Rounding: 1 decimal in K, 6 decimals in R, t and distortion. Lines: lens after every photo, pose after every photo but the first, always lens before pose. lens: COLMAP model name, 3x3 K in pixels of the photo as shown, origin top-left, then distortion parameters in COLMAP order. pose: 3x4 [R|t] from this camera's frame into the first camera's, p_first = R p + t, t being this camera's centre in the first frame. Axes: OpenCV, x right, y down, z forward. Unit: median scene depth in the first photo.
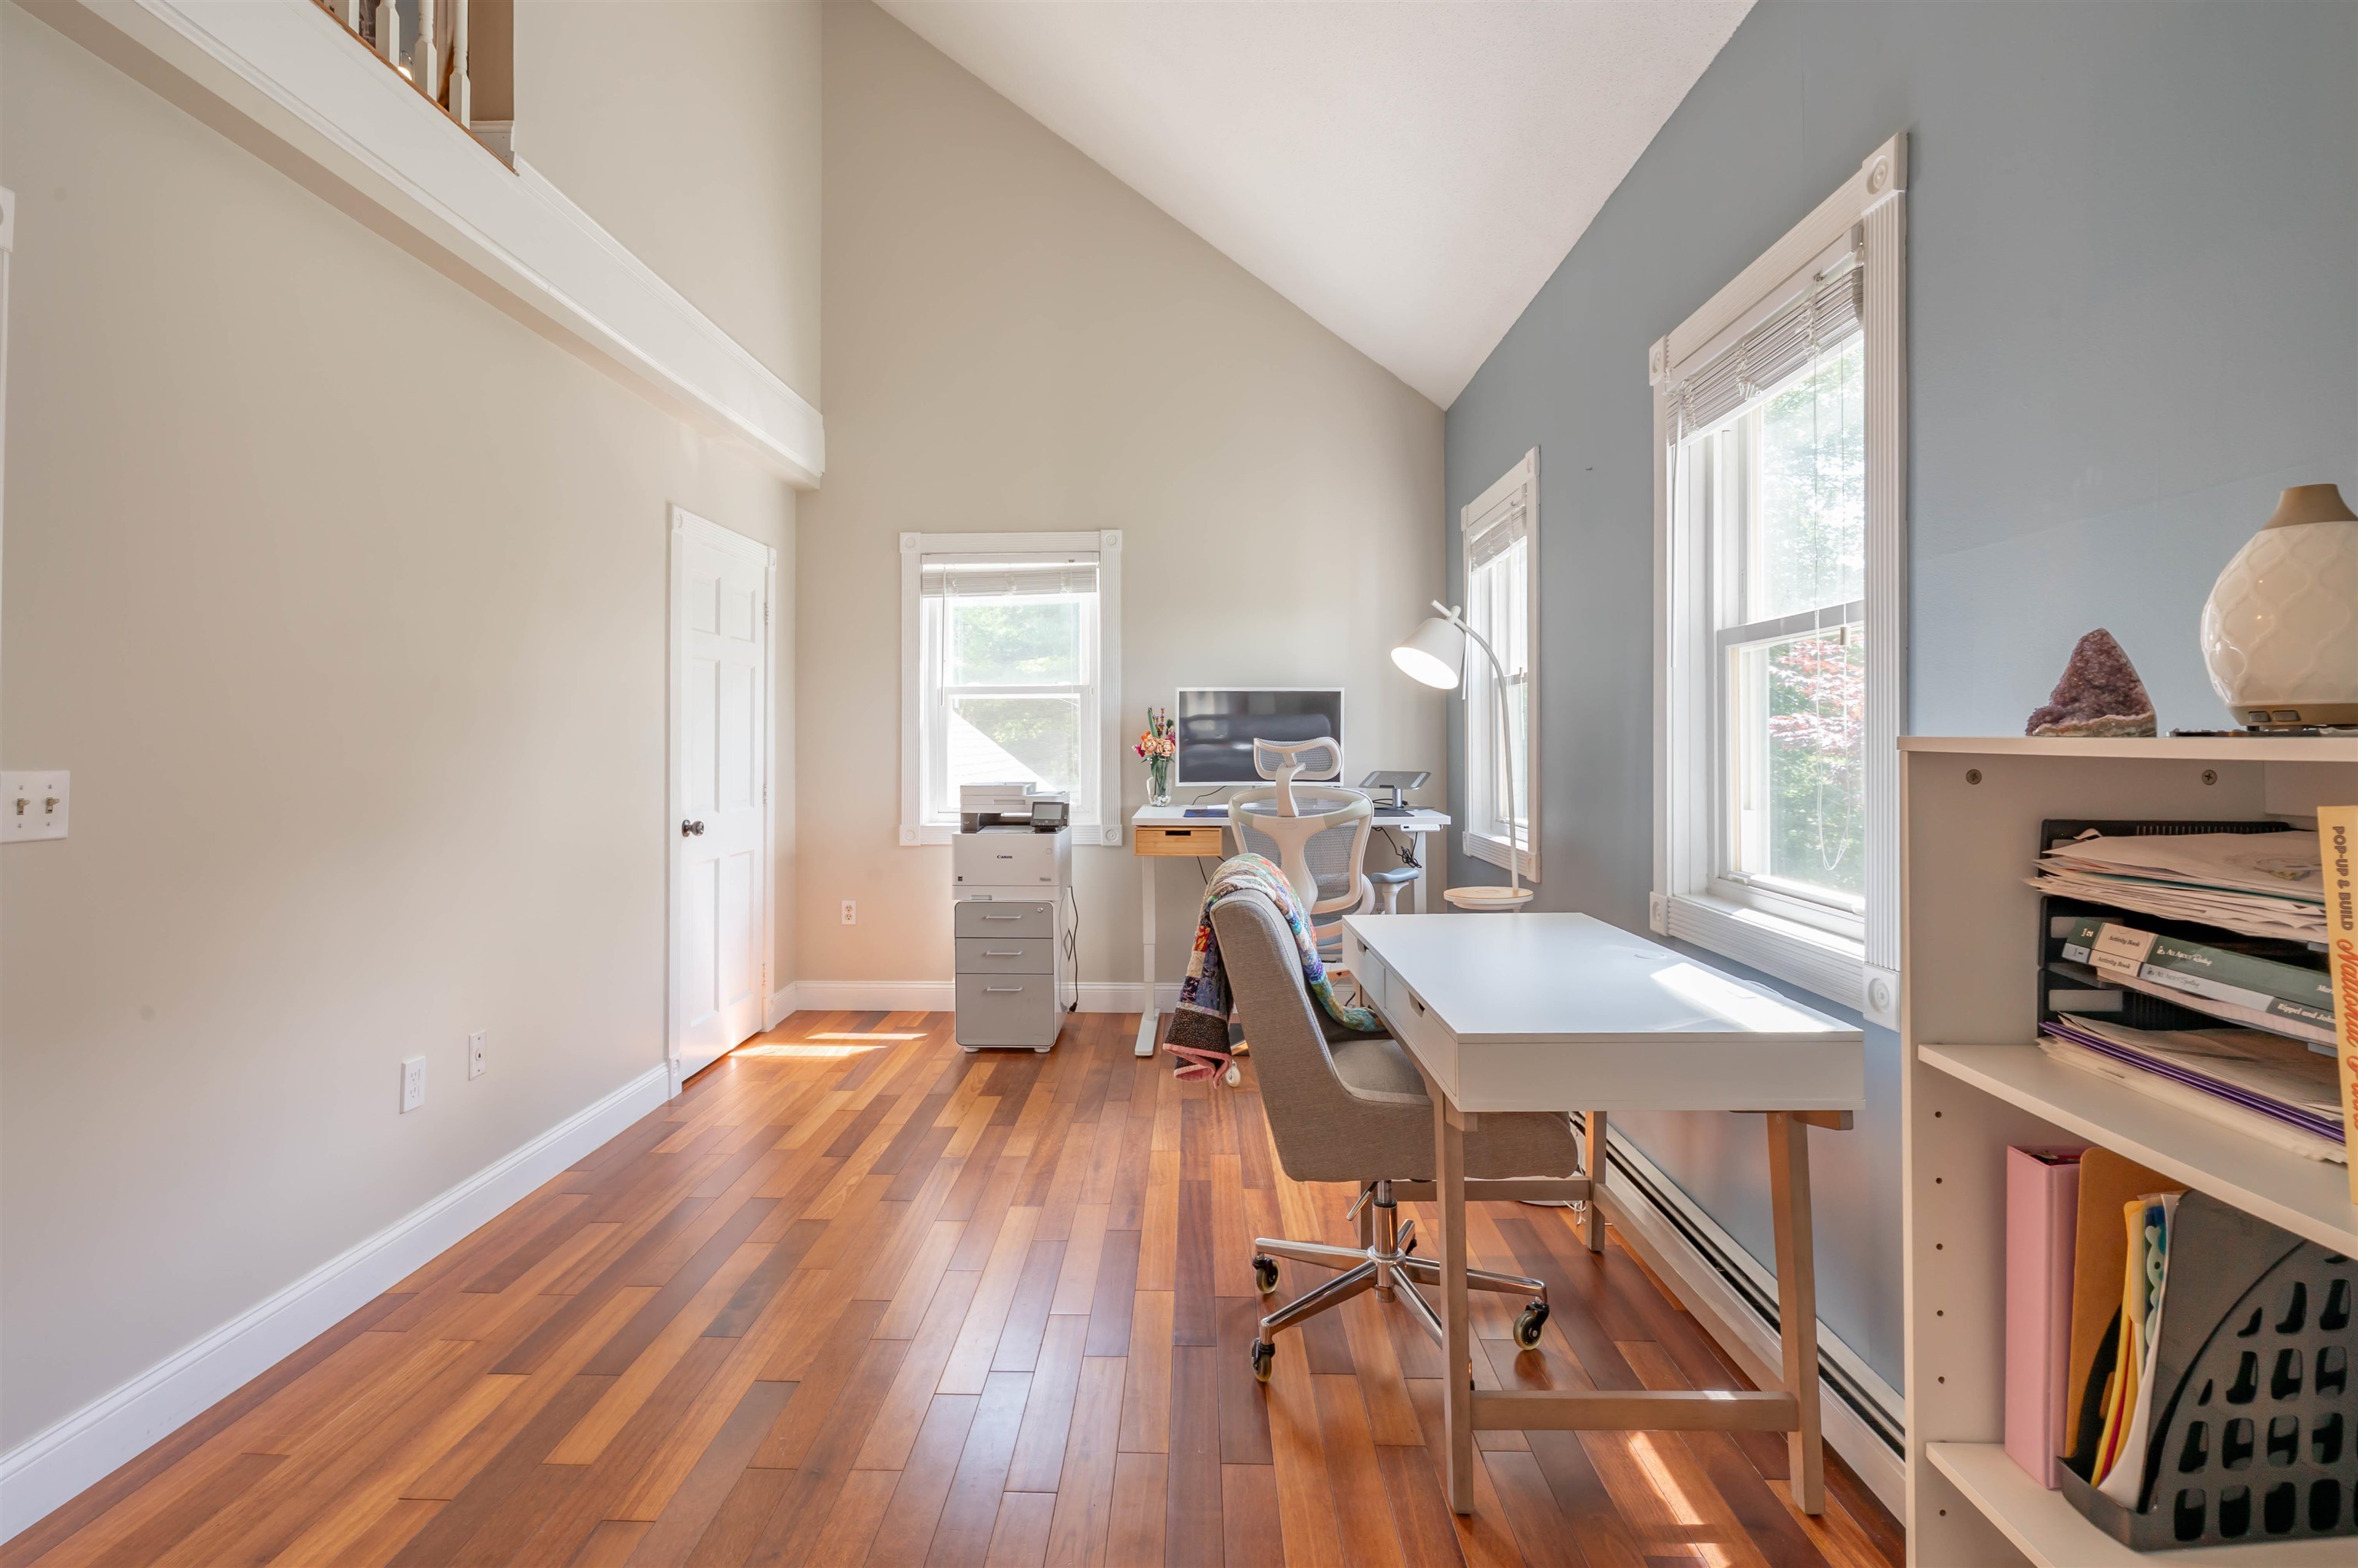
lens RADIAL K [[1180.5, 0, 1152.6], [0, 1180.5, 729.4], [0, 0, 1]] dist [-0.000362, 0.000171]
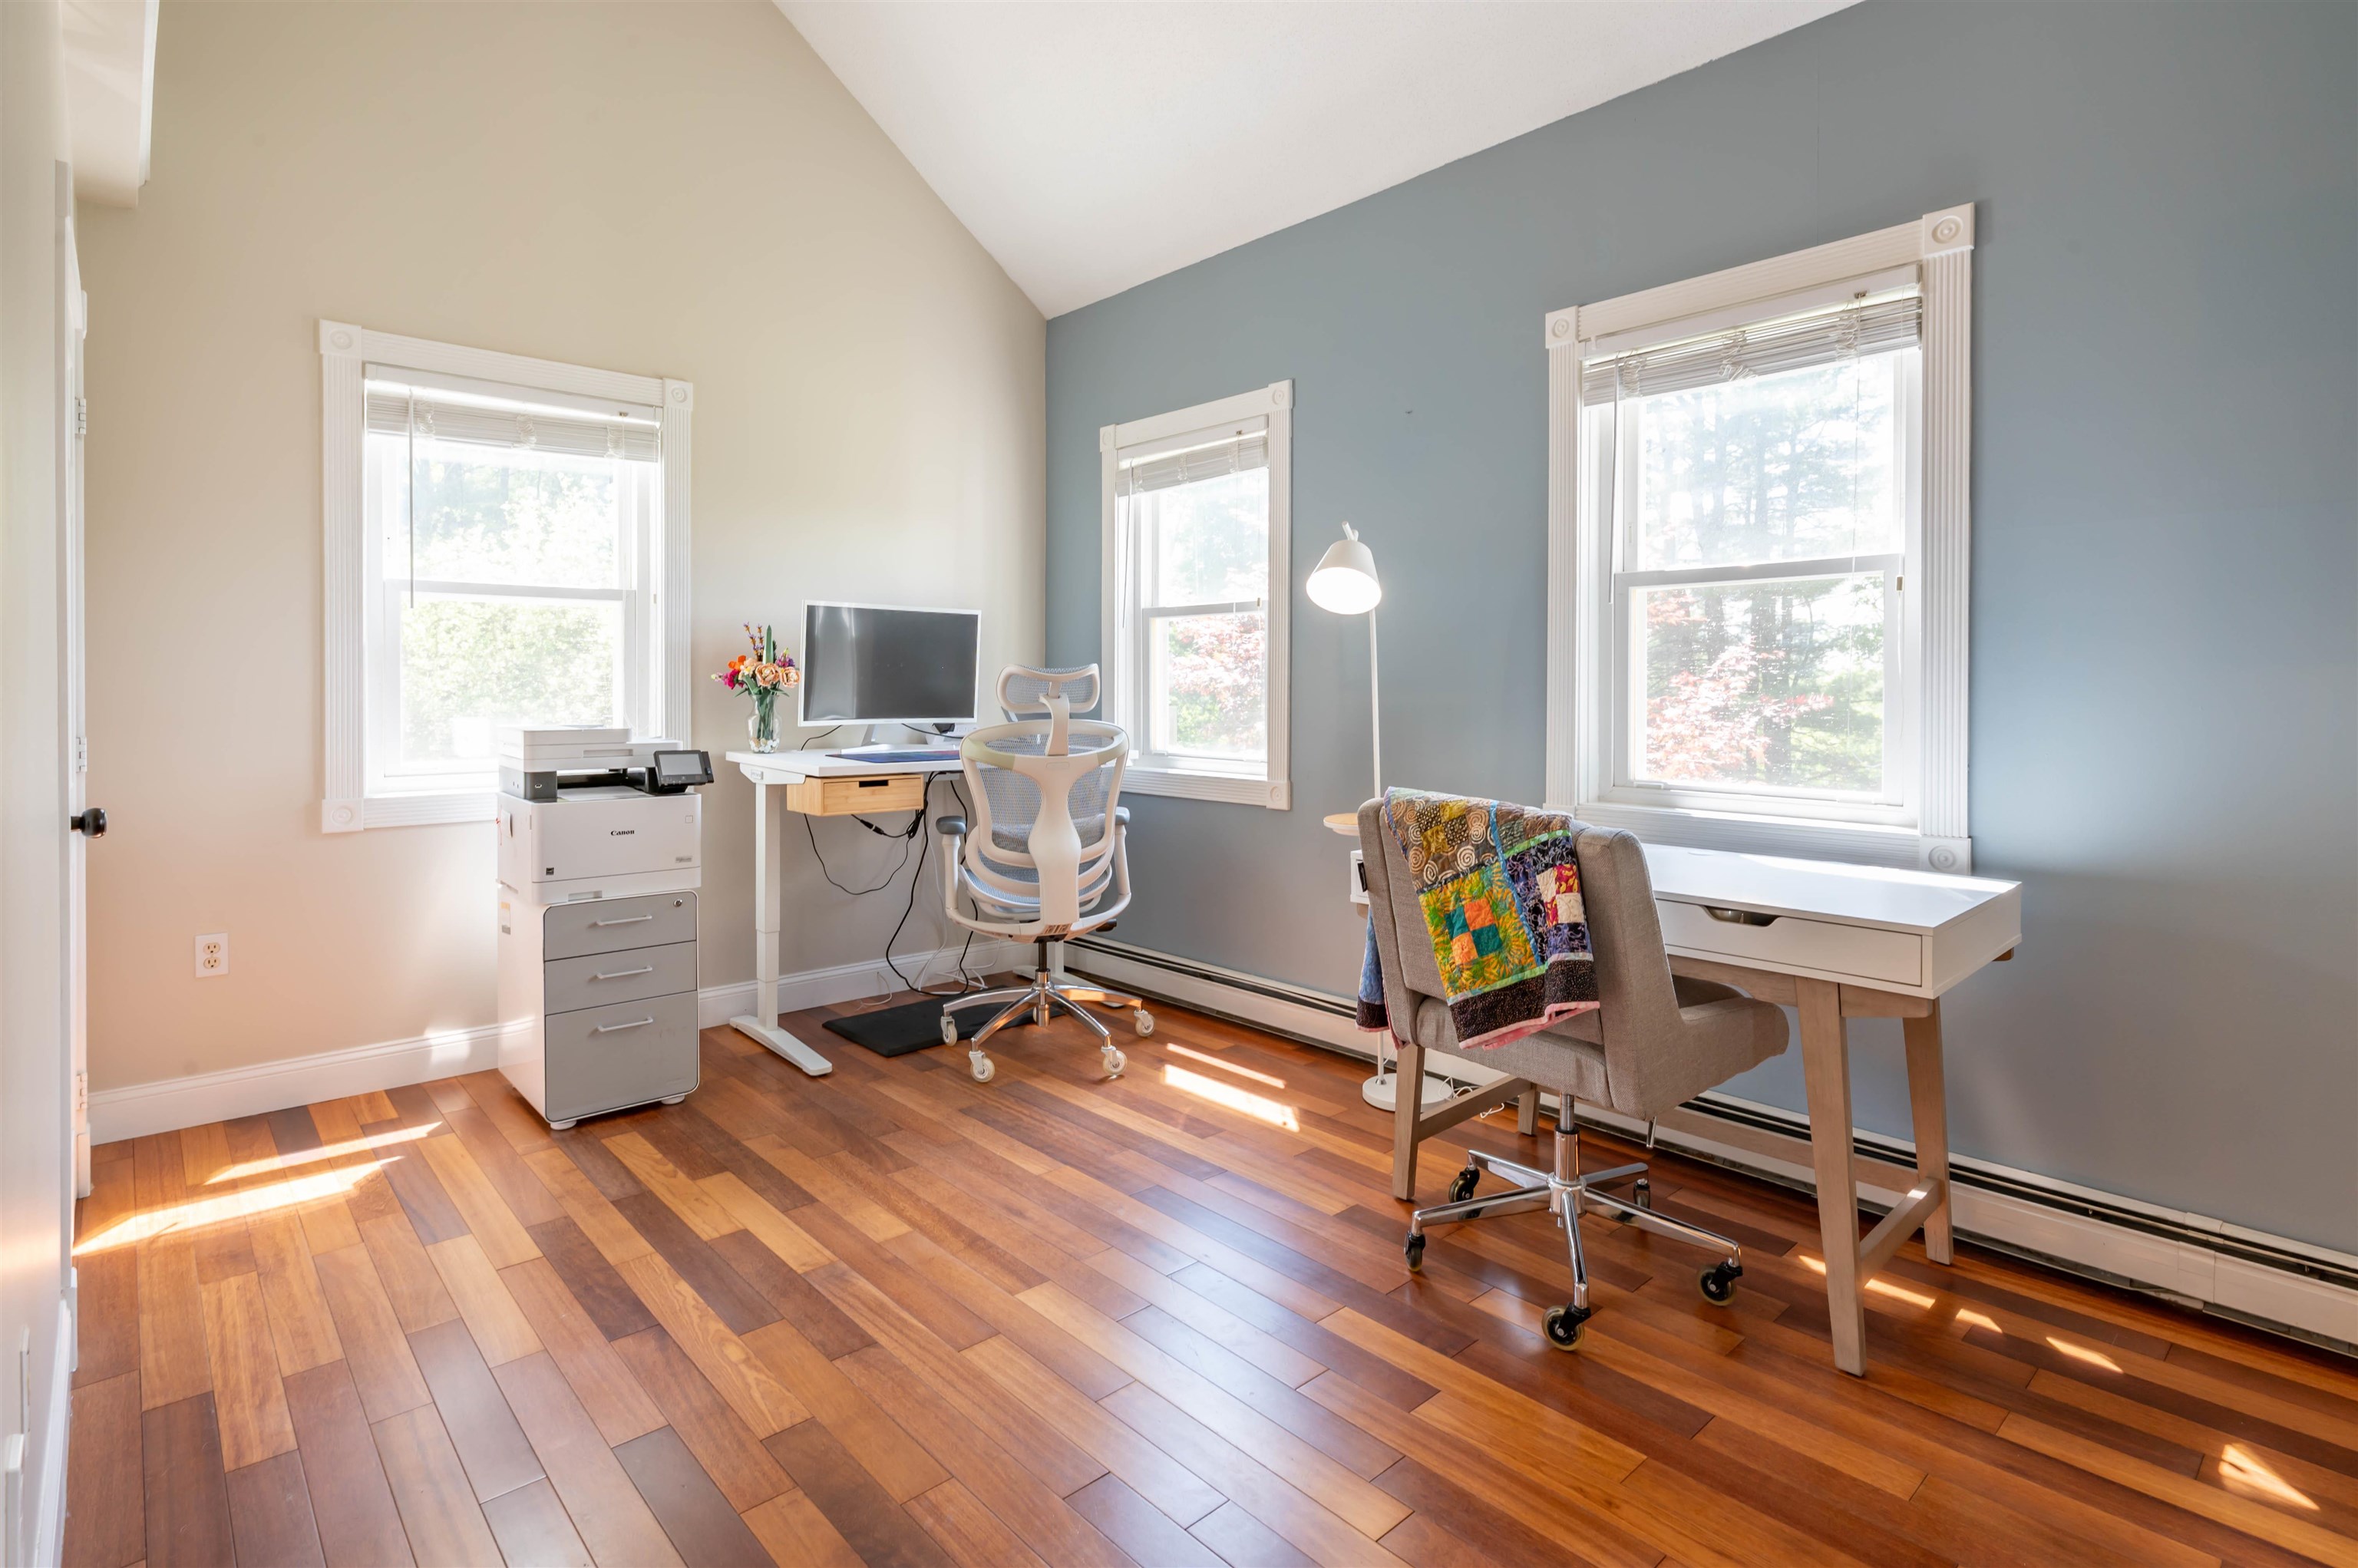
lens RADIAL K [[1188.4, 0, 1218.6], [0, 1188.4, 692.9], [0, 0, 1]] dist [-0.001806, 0.001231]
pose [[0.701632, -0.000495, 0.712540, -0.426224], [-0.011249, 0.999867, 0.011772, 0.017229], [-0.712451, -0.016275, 0.701533, 0.309103]]
